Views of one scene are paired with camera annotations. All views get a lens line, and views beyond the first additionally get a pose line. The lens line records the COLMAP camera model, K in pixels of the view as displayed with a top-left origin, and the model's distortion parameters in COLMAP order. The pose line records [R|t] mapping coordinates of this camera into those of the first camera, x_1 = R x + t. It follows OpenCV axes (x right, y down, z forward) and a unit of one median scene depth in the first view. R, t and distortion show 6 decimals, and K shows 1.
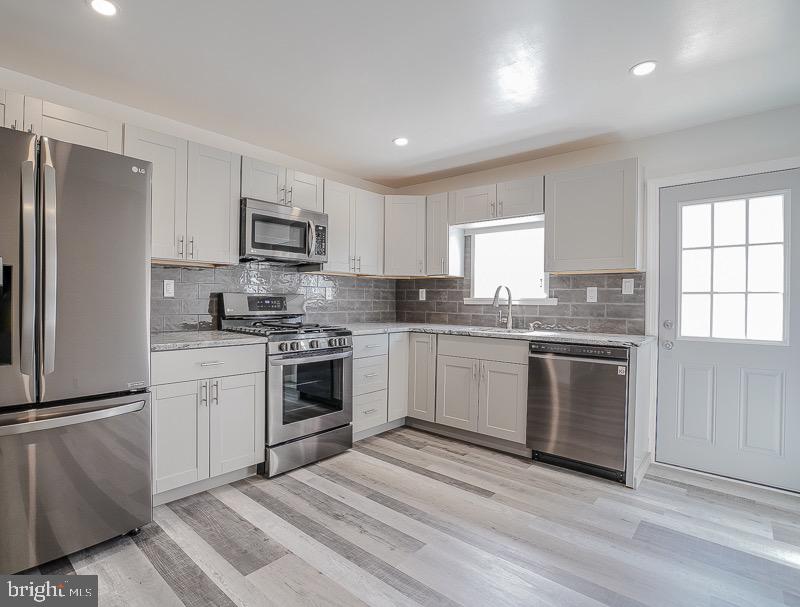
lens RADIAL K [[431.8, 0, 362.7], [0, 431.8, 304.5], [0, 0, 1]] dist [-0.012722, 0.010673]
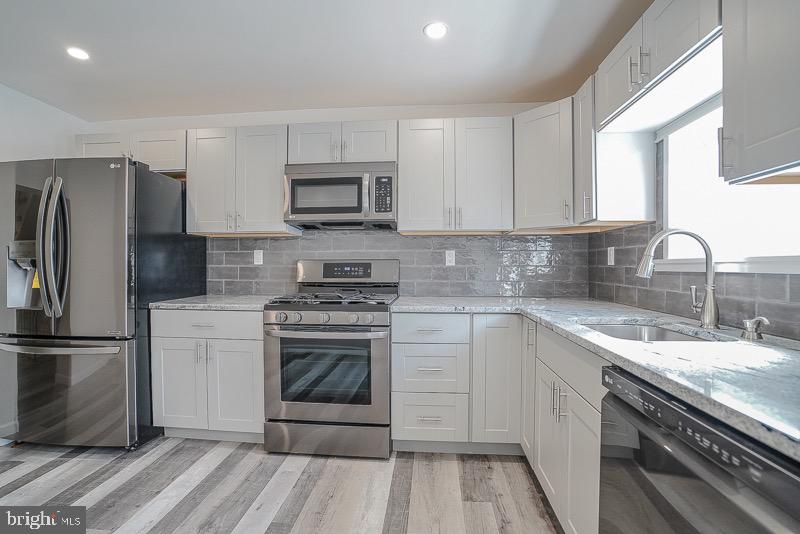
lens RADIAL K [[388.6, 0, 401.9], [0, 388.6, 266.7], [0, 0, 1]] dist [-0.067207, 0.029684]
pose [[0.611071, -0.007936, -0.791536, 0.547537], [-0.002027, 0.999931, -0.011590, -0.000891], [0.791574, 0.008687, 0.611012, 0.614879]]
